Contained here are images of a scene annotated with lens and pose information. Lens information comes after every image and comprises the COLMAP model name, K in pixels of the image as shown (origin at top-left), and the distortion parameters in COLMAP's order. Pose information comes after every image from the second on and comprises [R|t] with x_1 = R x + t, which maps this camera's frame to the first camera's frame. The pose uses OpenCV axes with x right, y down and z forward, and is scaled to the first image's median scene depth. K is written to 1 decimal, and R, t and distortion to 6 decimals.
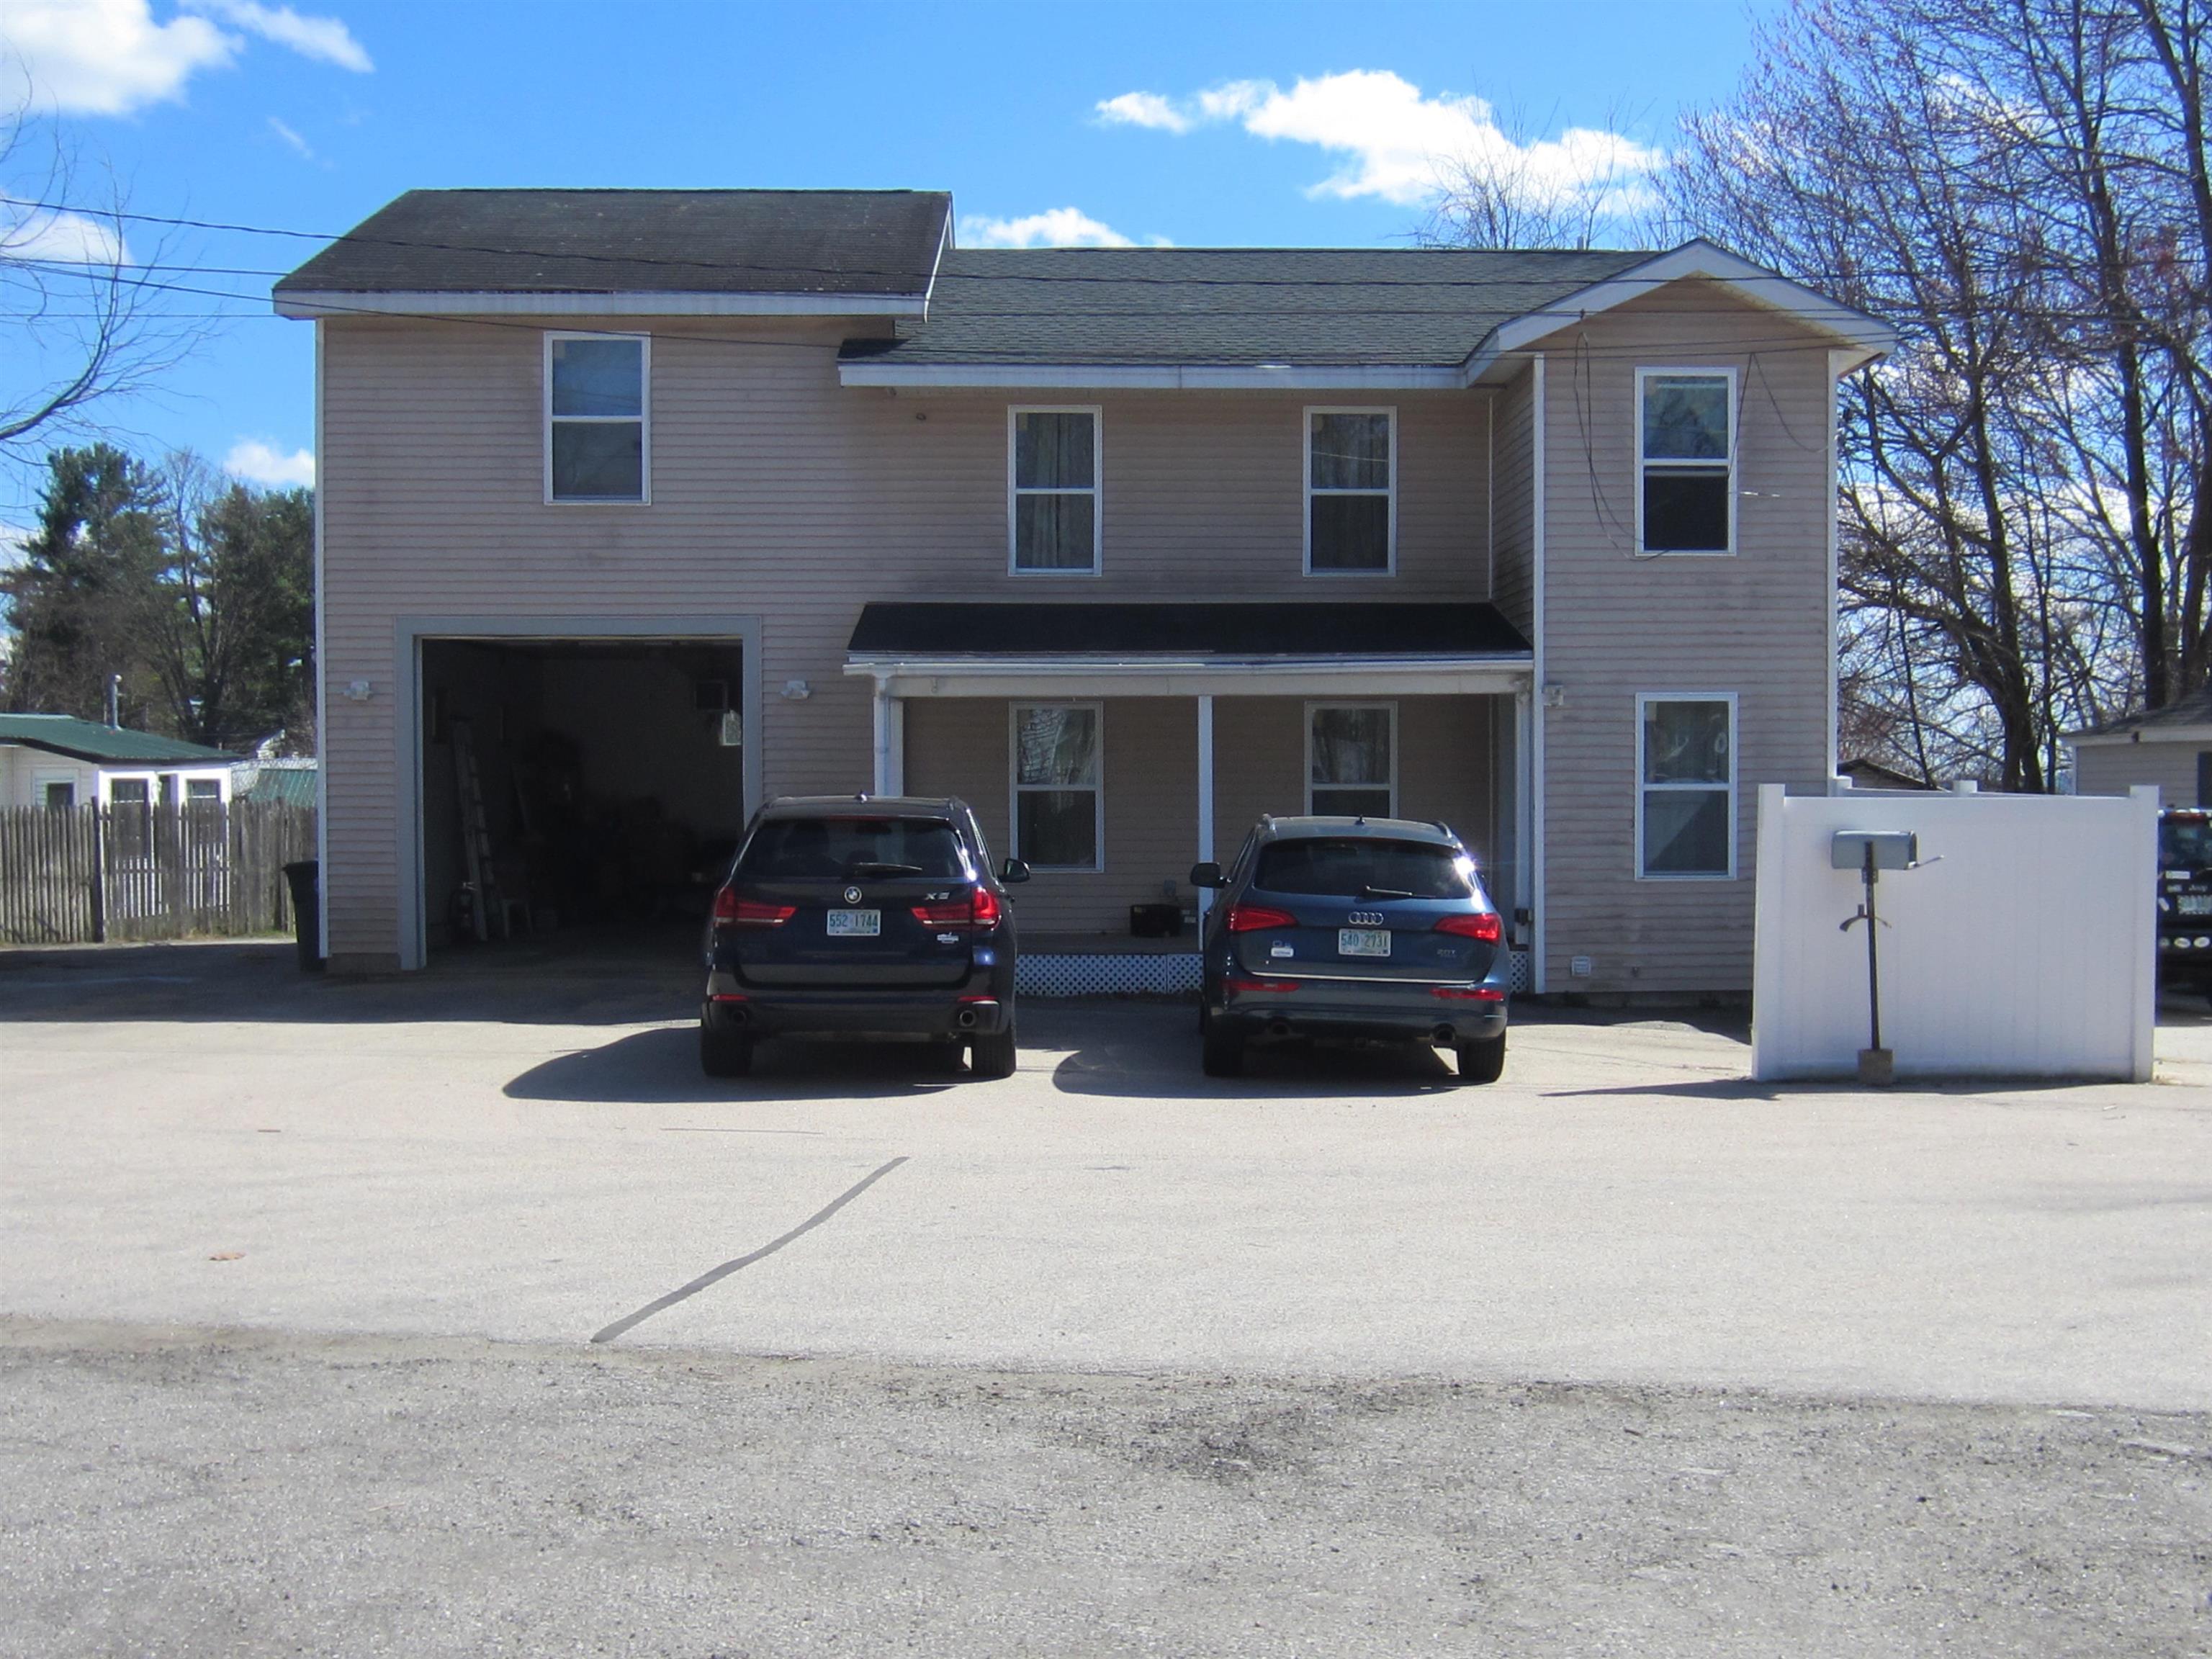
lens RADIAL K [[2619.5, 0, 1106.0], [0, 2619.5, 829.5], [0, 0, 1]] dist [0.010305, 0.003613]
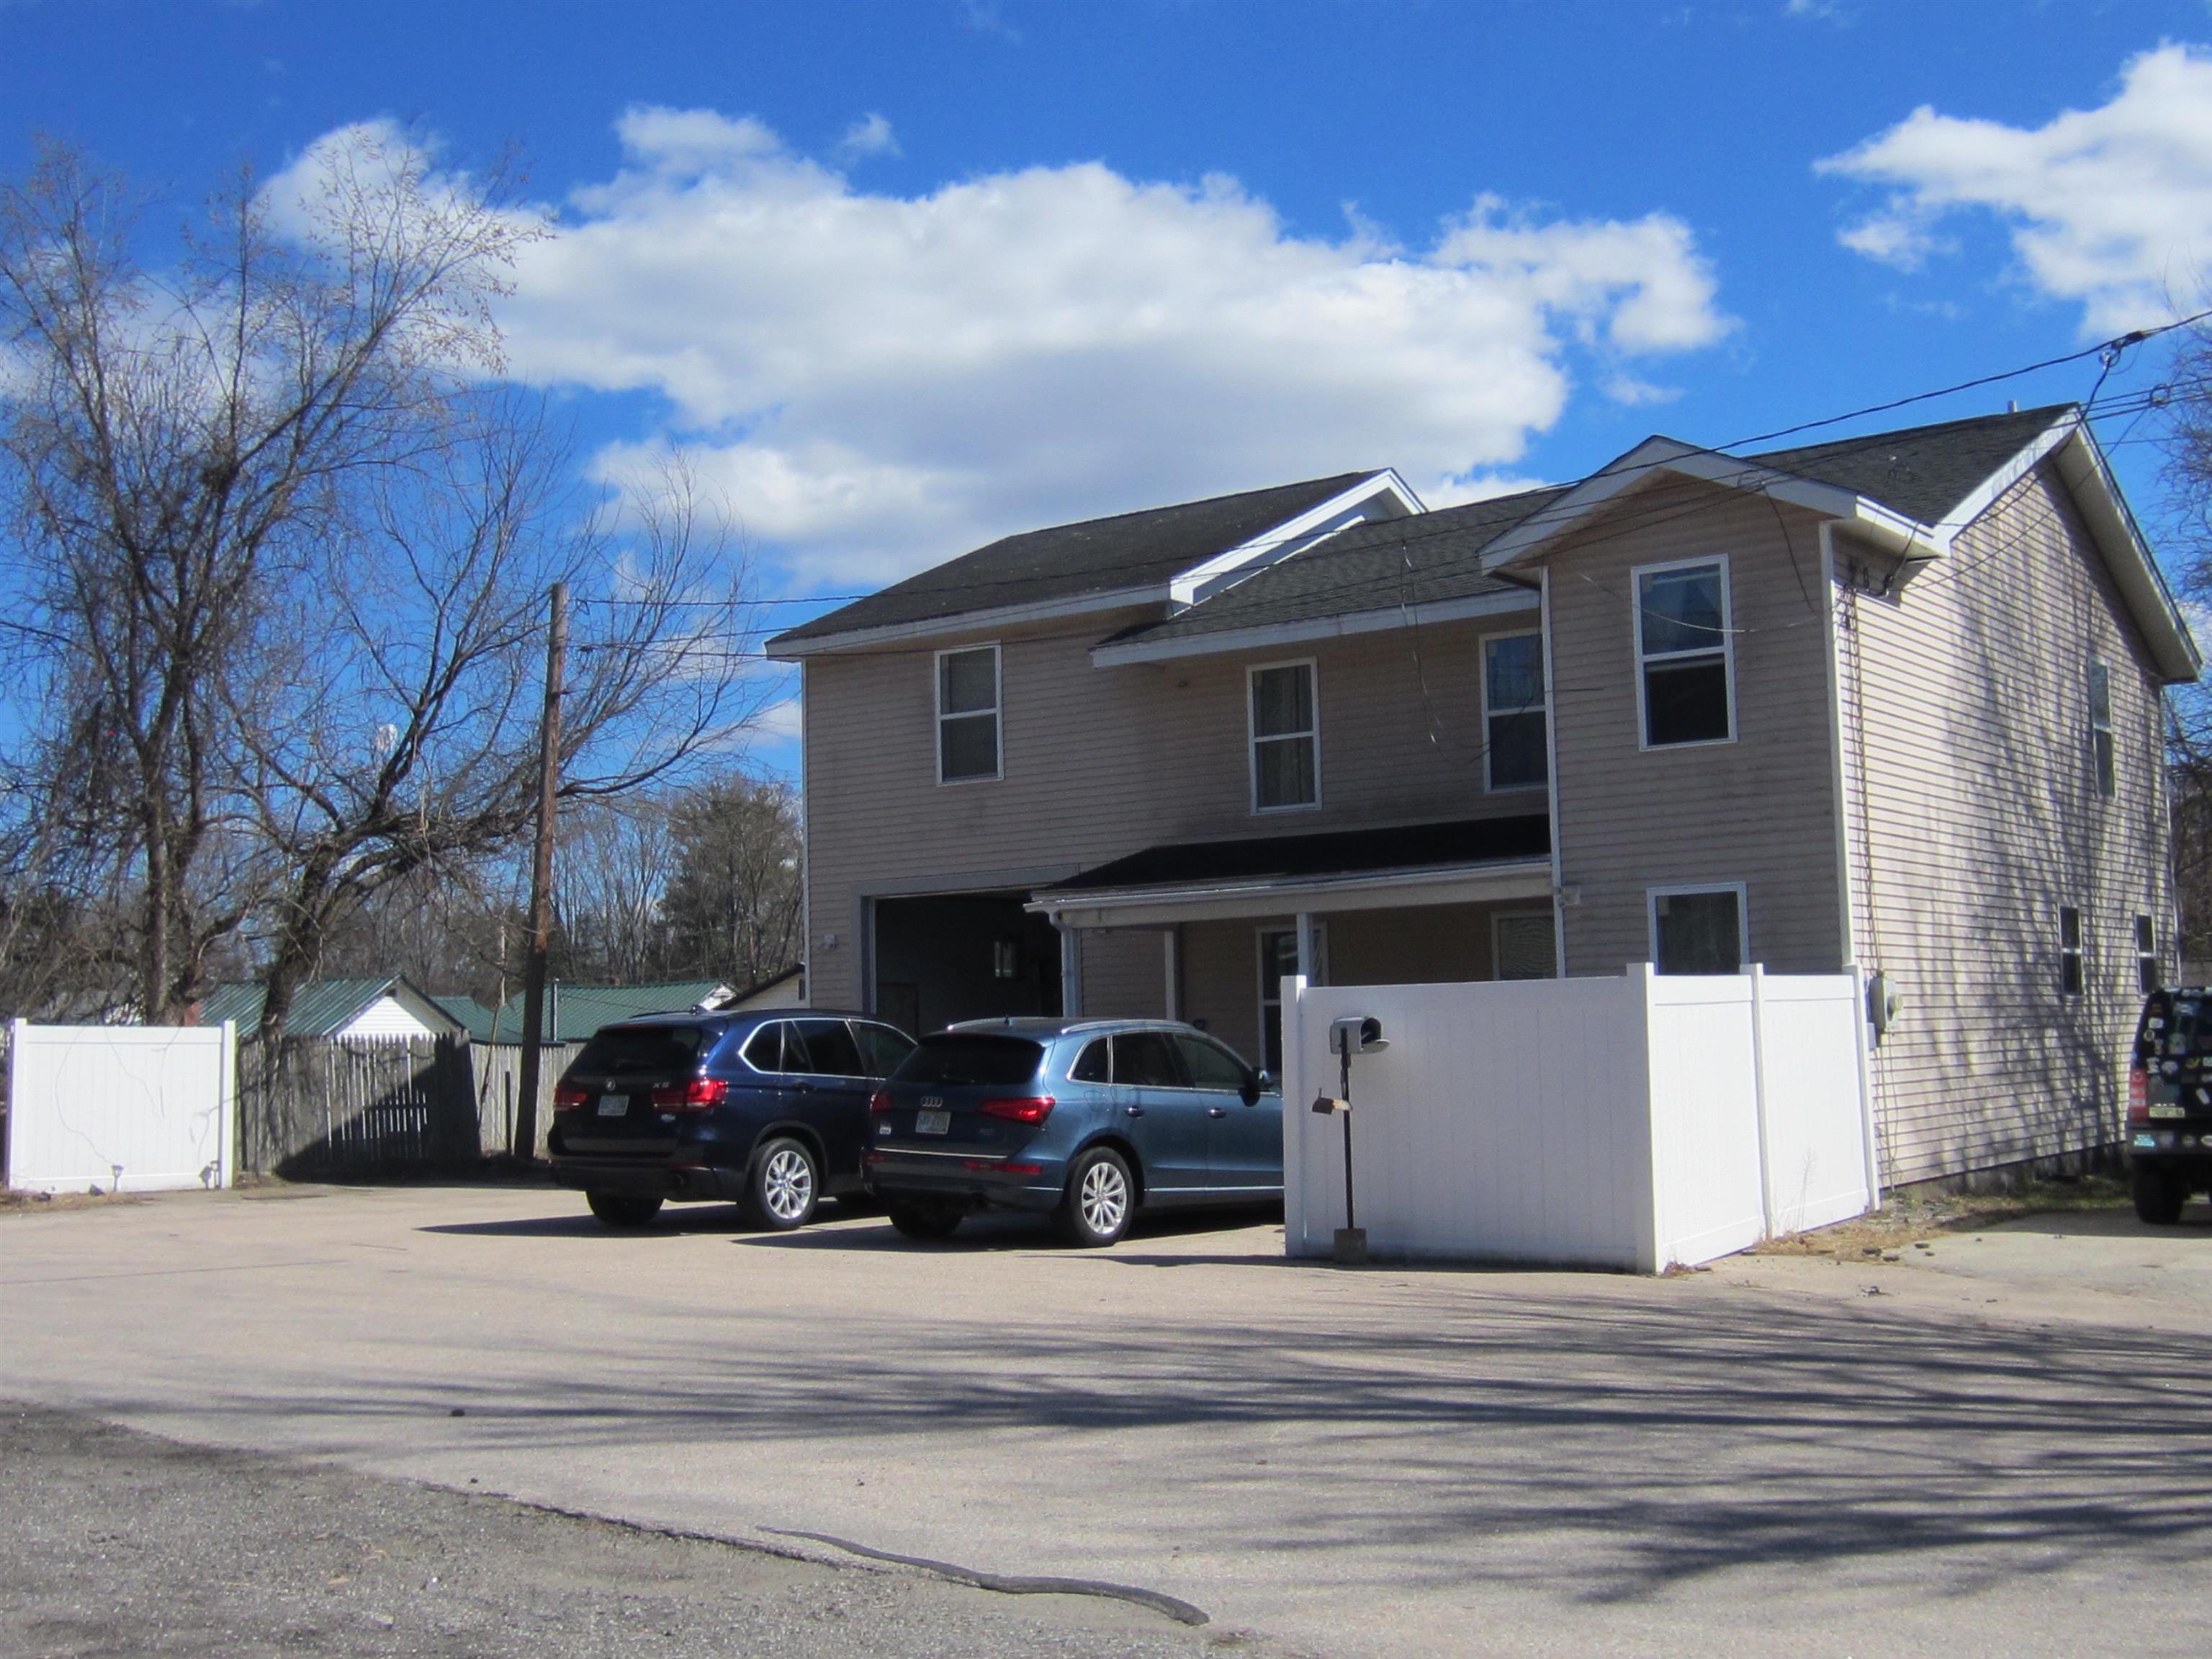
lens RADIAL K [[2601.3, 0, 1106.0], [0, 2601.3, 829.5], [0, 0, 1]] dist [-0.004465, 0.025606]
pose [[0.767864, -0.071447, -0.636616, 0.674946], [0.011196, 0.995106, -0.098176, 0.020595], [0.640515, 0.068258, 0.764906, 0.108364]]
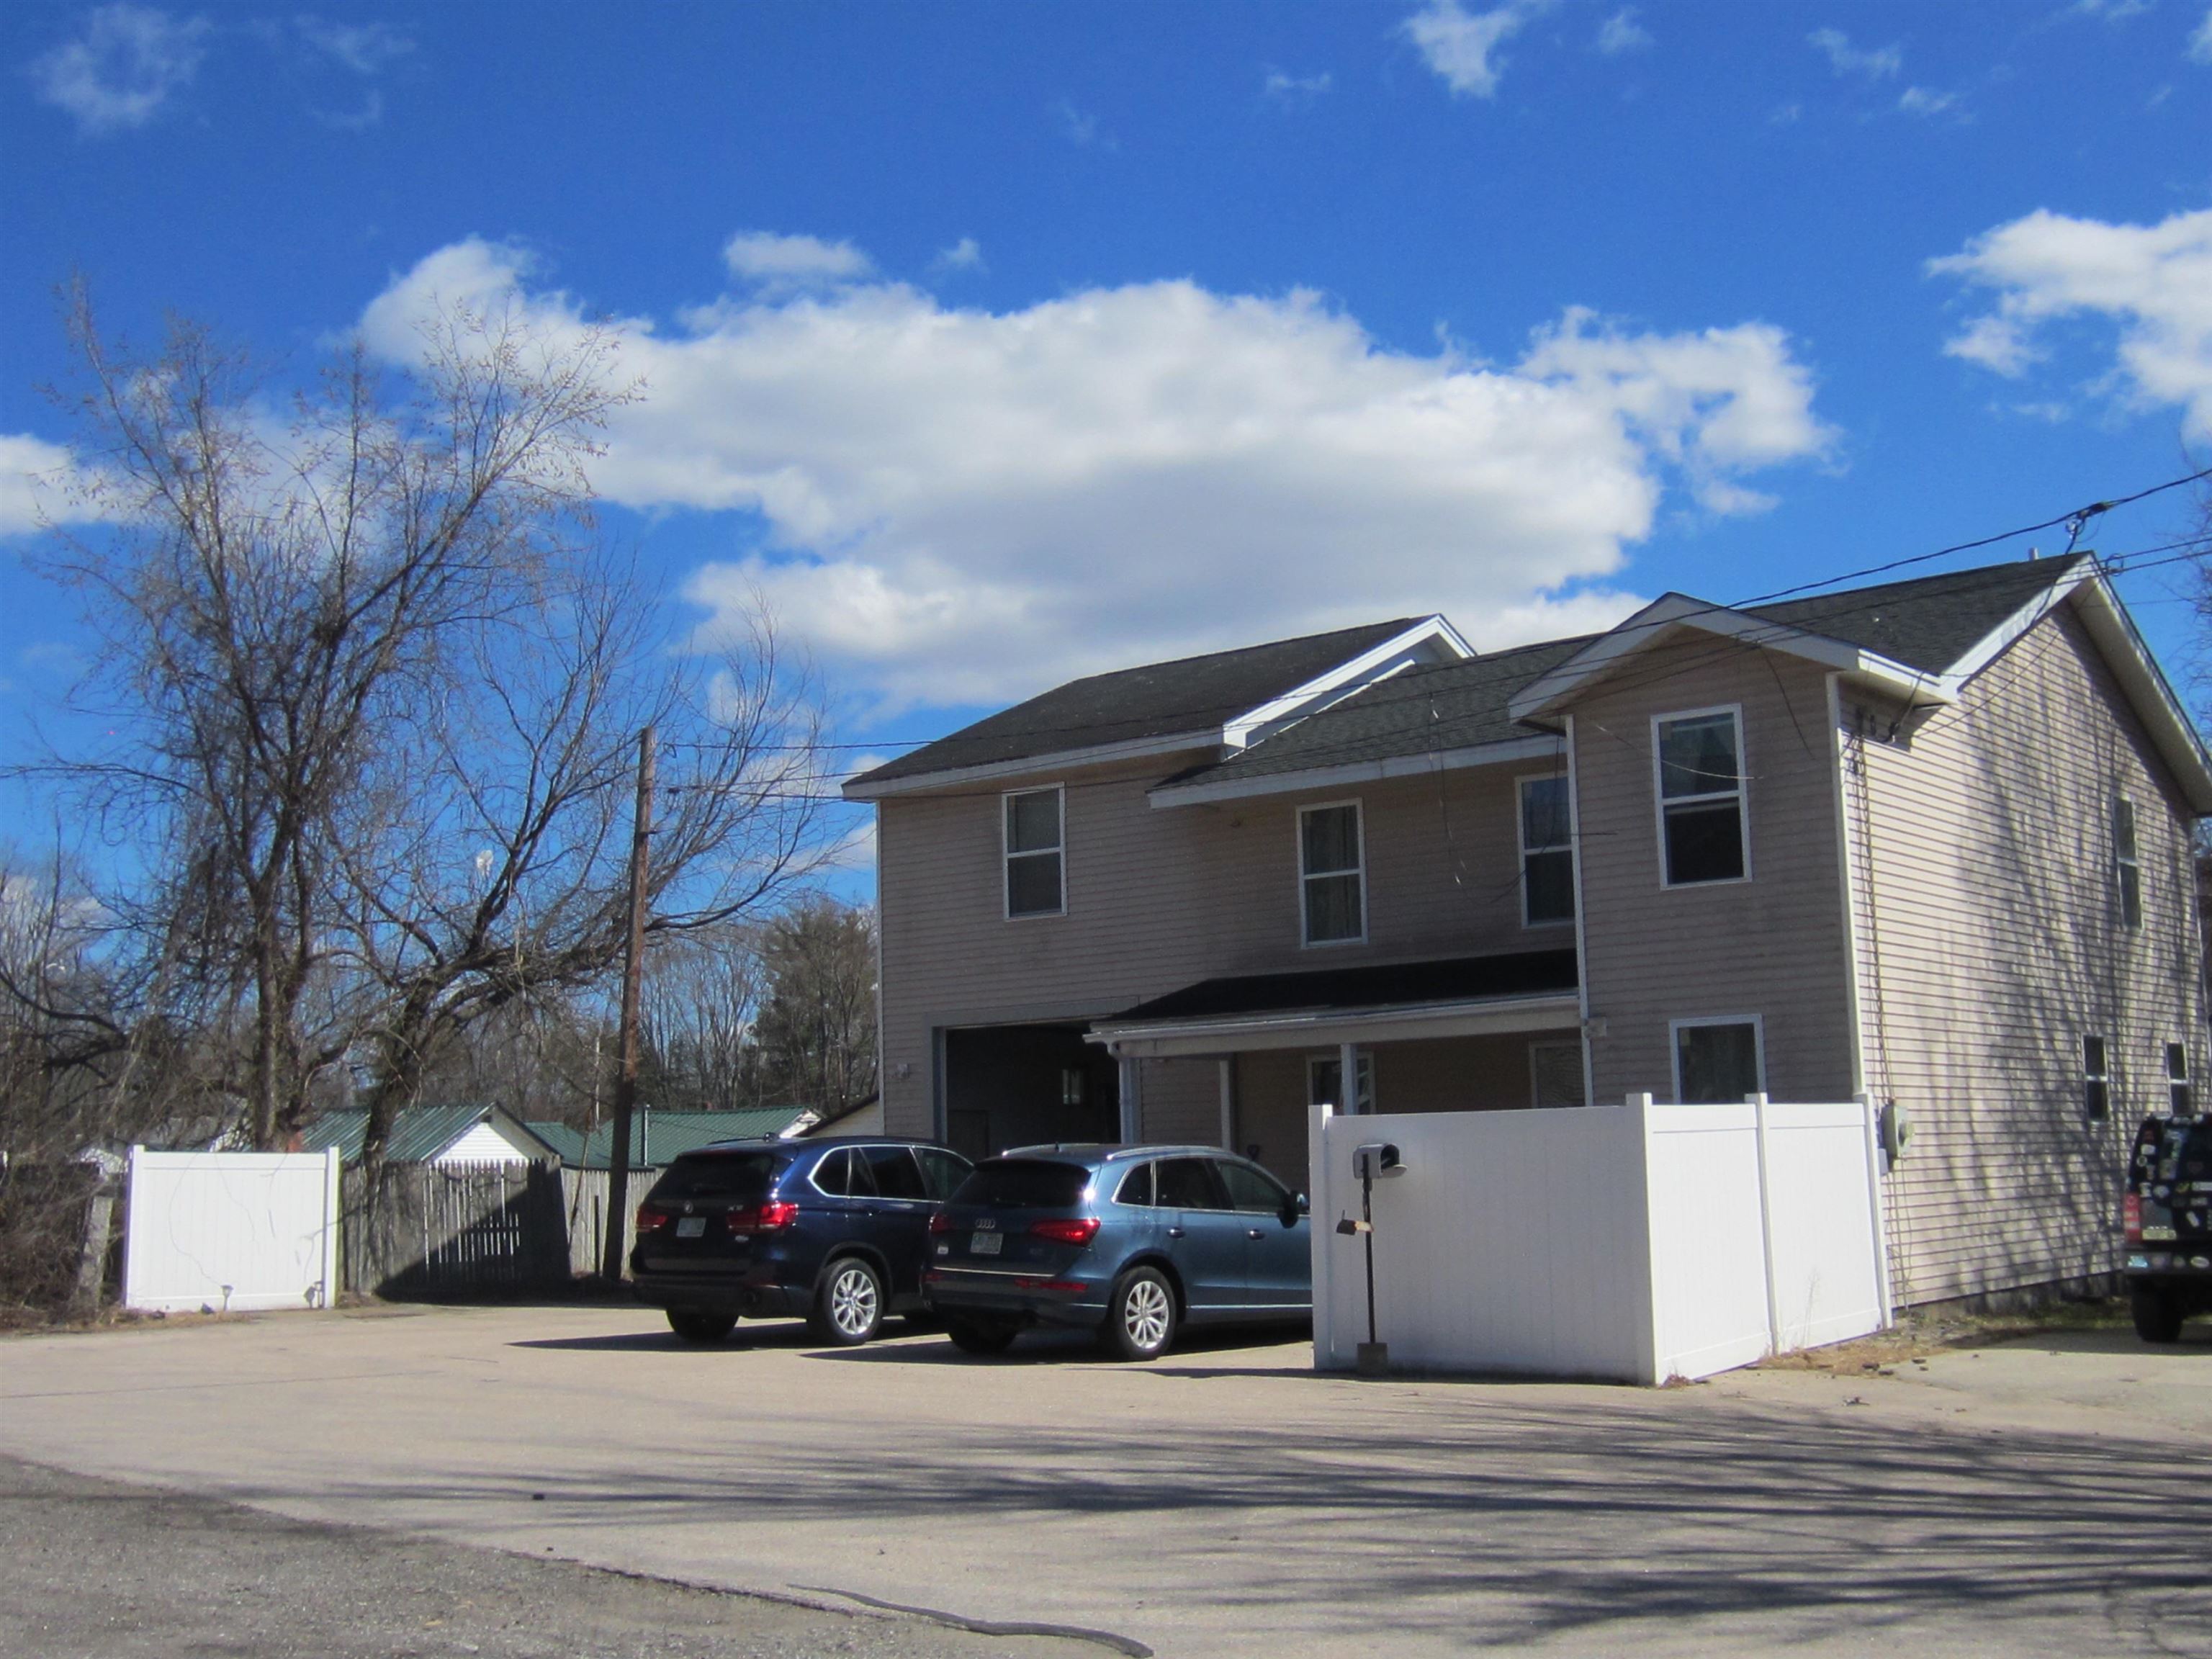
lens RADIAL K [[2619.5, 0, 1106.0], [0, 2619.5, 829.5], [0, 0, 1]] dist [0.010305, 0.003613]
pose [[0.743259, -0.104642, -0.660769, 0.735104], [0.010985, 0.989467, -0.144339, 0.021435], [0.668913, 0.100023, 0.736580, 0.067576]]
